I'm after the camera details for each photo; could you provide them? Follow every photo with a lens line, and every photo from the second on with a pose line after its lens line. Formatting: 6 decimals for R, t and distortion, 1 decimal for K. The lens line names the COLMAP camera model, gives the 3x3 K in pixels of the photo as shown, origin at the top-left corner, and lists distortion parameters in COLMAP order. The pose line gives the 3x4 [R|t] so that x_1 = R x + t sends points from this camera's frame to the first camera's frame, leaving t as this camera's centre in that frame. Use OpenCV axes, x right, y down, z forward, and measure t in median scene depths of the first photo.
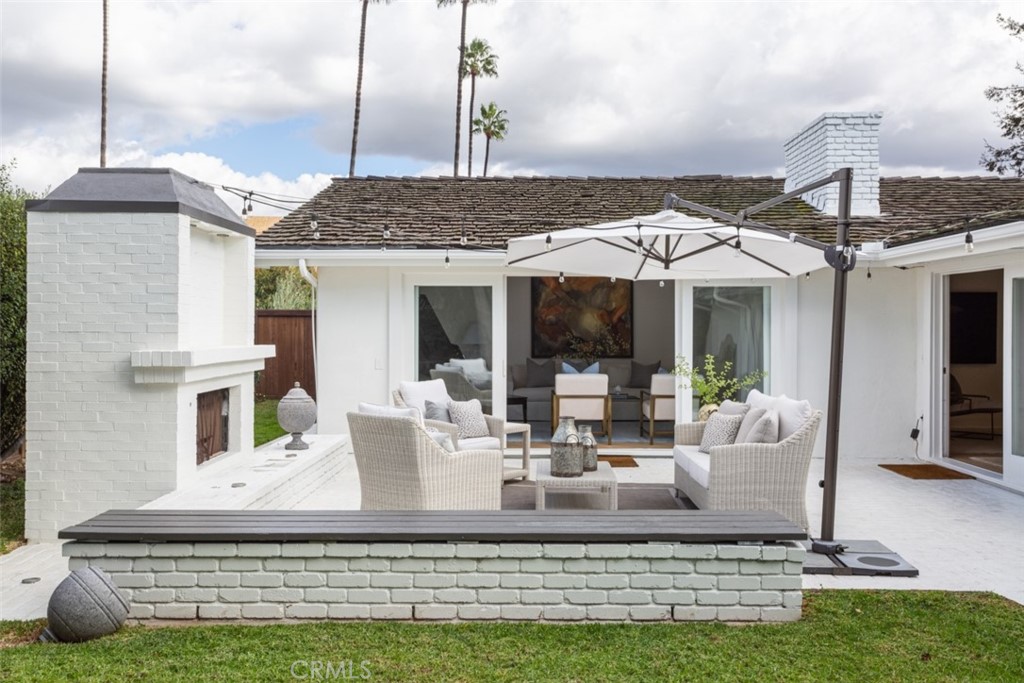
lens RADIAL K [[943.3, 0, 514.8], [0, 943.3, 337.1], [0, 0, 1]] dist [-0.052682, 0.000000]
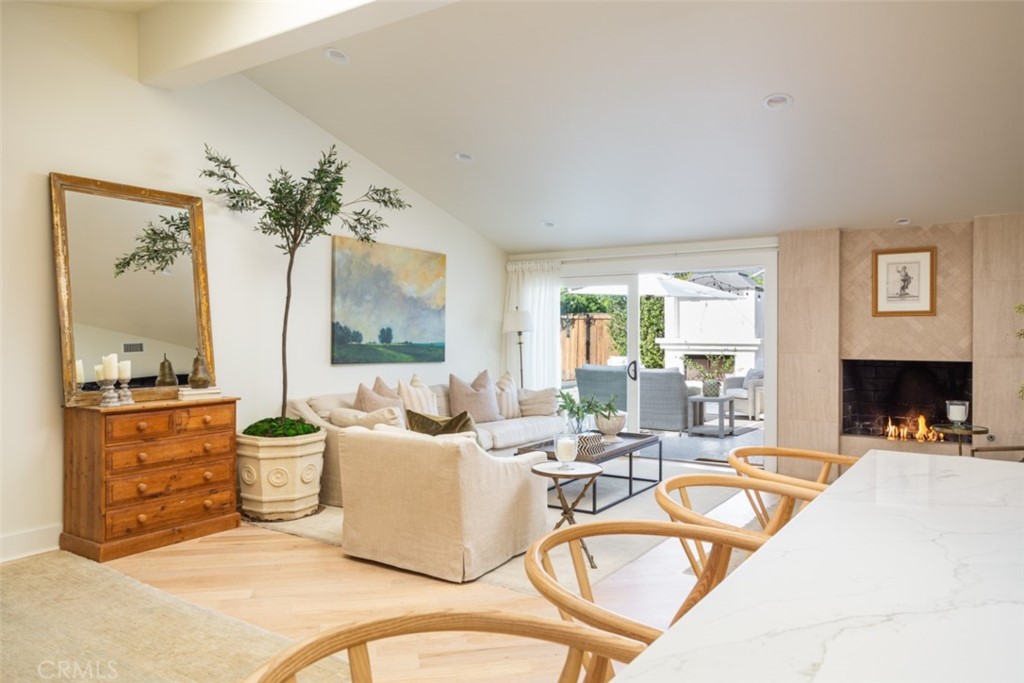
lens RADIAL K [[711.4, 0, 511.9], [0, 711.4, 334.4], [0, 0, 1]] dist [-0.005745, 0.011505]
pose [[-0.558409, 0.003651, -0.829558, 1.362084], [-0.004705, 0.999960, 0.007568, -0.010339], [0.829553, 0.008129, -0.558370, 1.400255]]
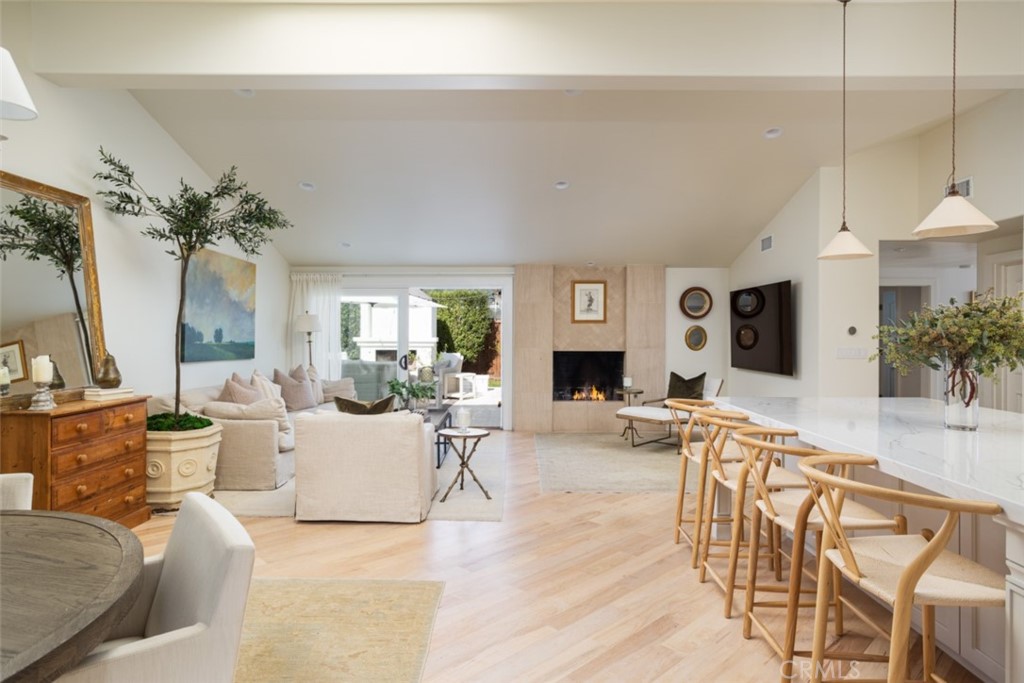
lens RADIAL K [[595.2, 0, 499.5], [0, 595.2, 329.4], [0, 0, 1]] dist [0.001798, 0.005105]
pose [[-0.025507, -0.003323, -0.999669, 1.503471], [-0.009347, 0.999952, -0.003086, -0.010888], [0.999631, 0.009265, -0.025537, 1.206995]]
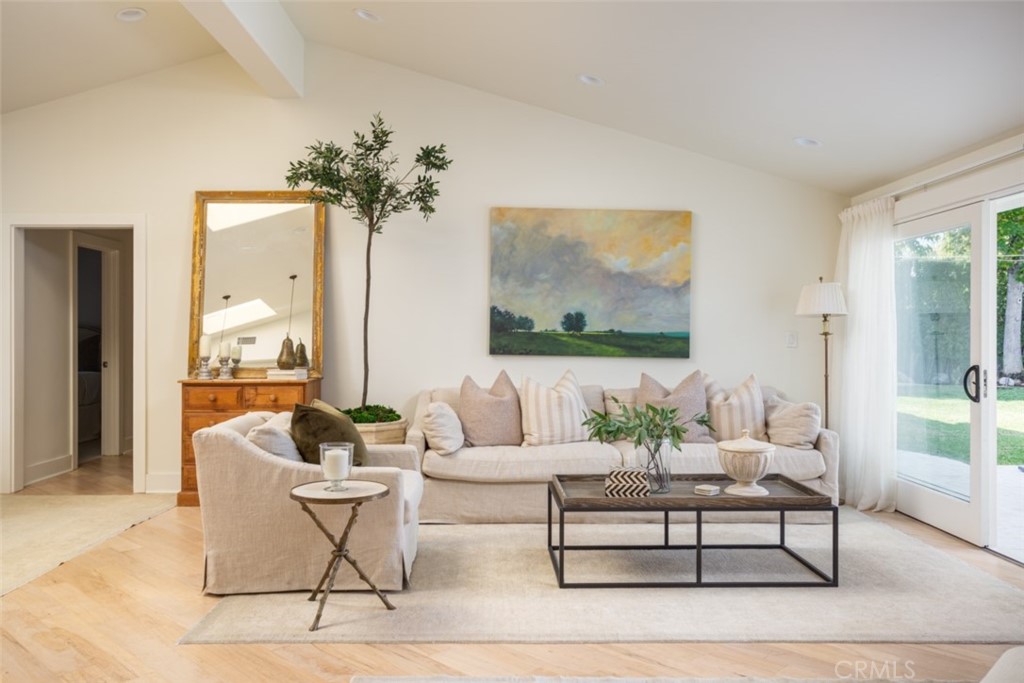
lens RADIAL K [[812.4, 0, 514.3], [0, 812.4, 338.2], [0, 0, 1]] dist [0.014627, -0.003943]
pose [[-0.999951, 0.001984, -0.009677, 0.850100], [0.001889, 0.999950, 0.009813, 0.004807], [0.009696, 0.009794, -0.999905, 1.571496]]
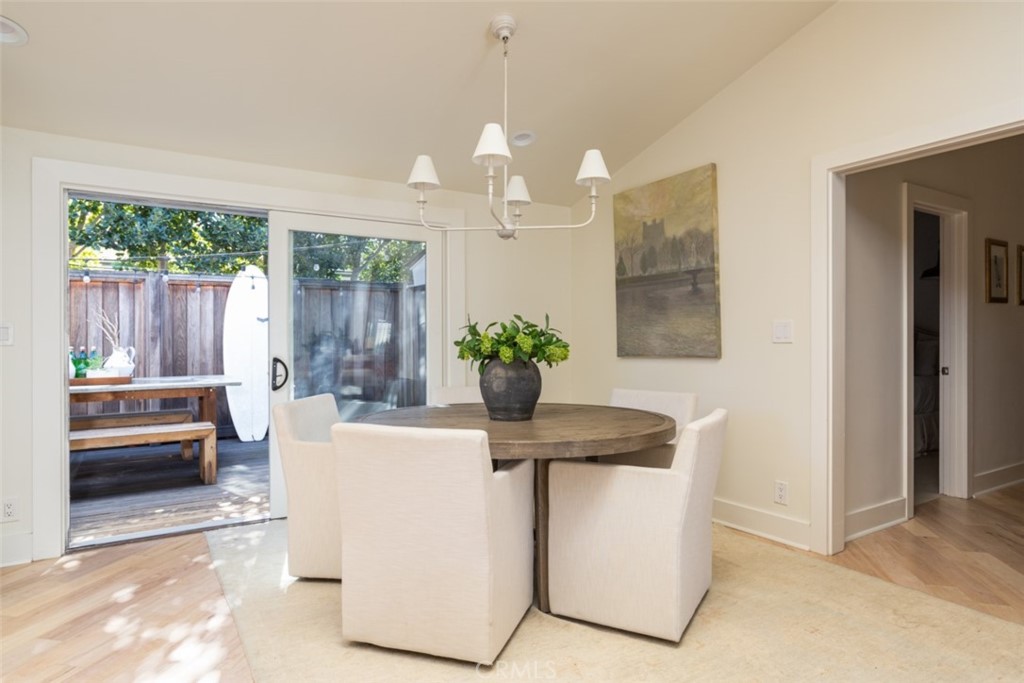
lens RADIAL K [[595.2, 0, 515.9], [0, 595.2, 342.2], [0, 0, 1]] dist [0.001798, 0.005105]
pose [[-0.536477, 0.000350, 0.843915, 1.074707], [0.008443, 0.999952, 0.004952, 0.013178], [-0.843873, 0.009782, -0.536454, 1.214825]]
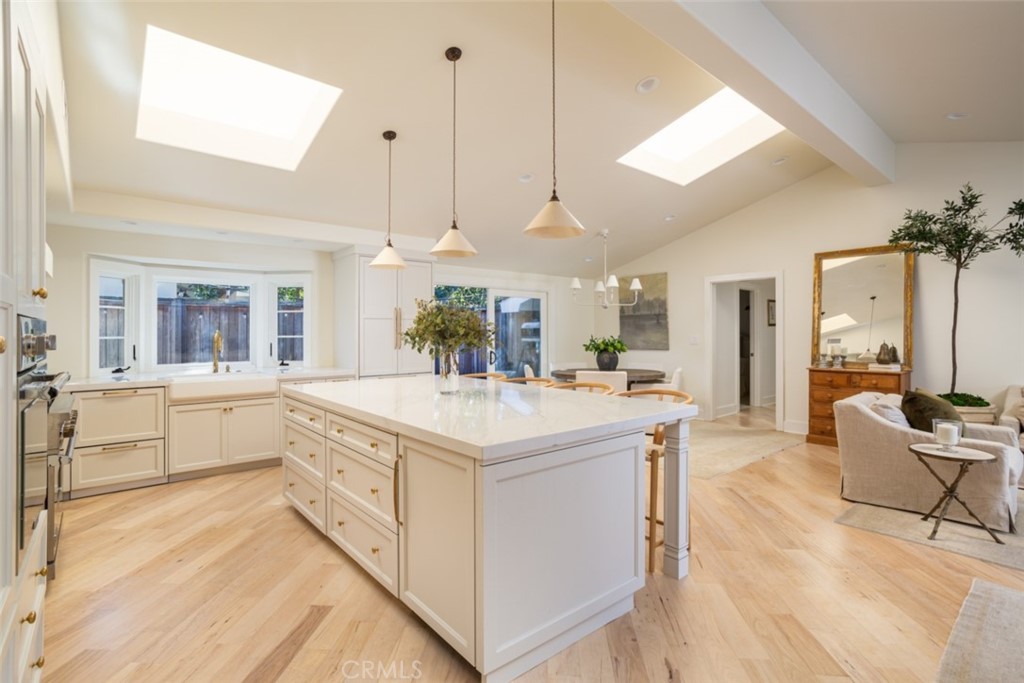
lens RADIAL K [[494.2, 0, 509.3], [0, 494.2, 328.3], [0, 0, 1]] dist [-0.011591, 0.008812]
pose [[-0.648651, 0.009301, 0.761029, 0.866757], [0.007360, 0.999955, -0.005947, -0.008172], [-0.761051, 0.001744, -0.648690, 1.655989]]
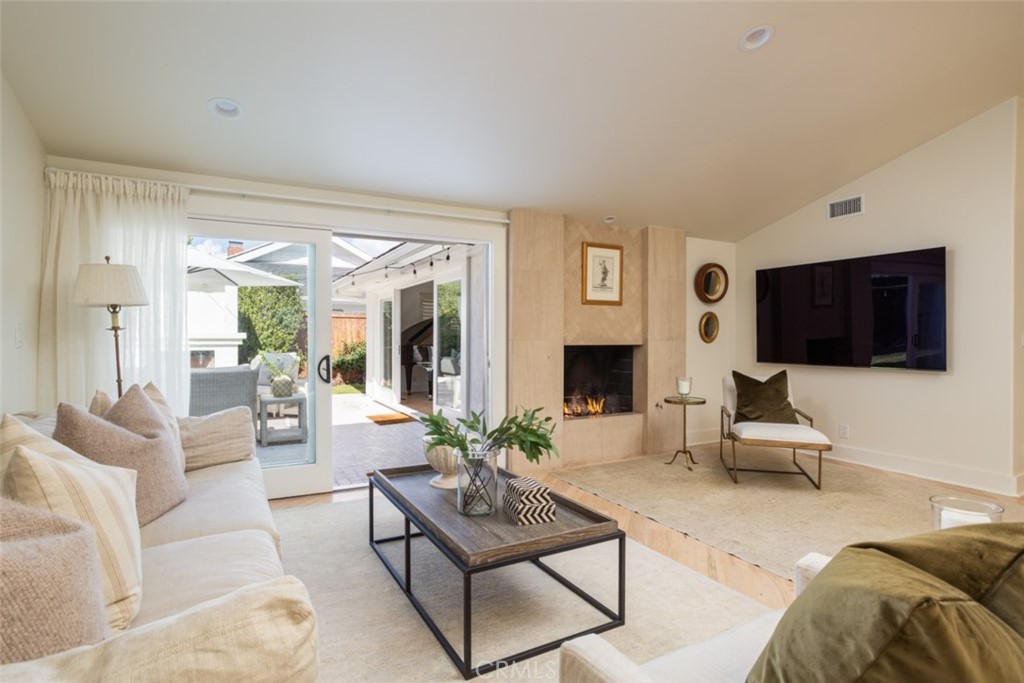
lens RADIAL K [[519.0, 0, 508.0], [0, 519.0, 337.9], [0, 0, 1]] dist [-0.024155, 0.001578]
pose [[0.464960, 0.006495, -0.885308, 1.007643], [-0.009248, 0.999954, 0.002479, 0.011360], [0.885283, 0.007035, 0.464999, 0.960406]]
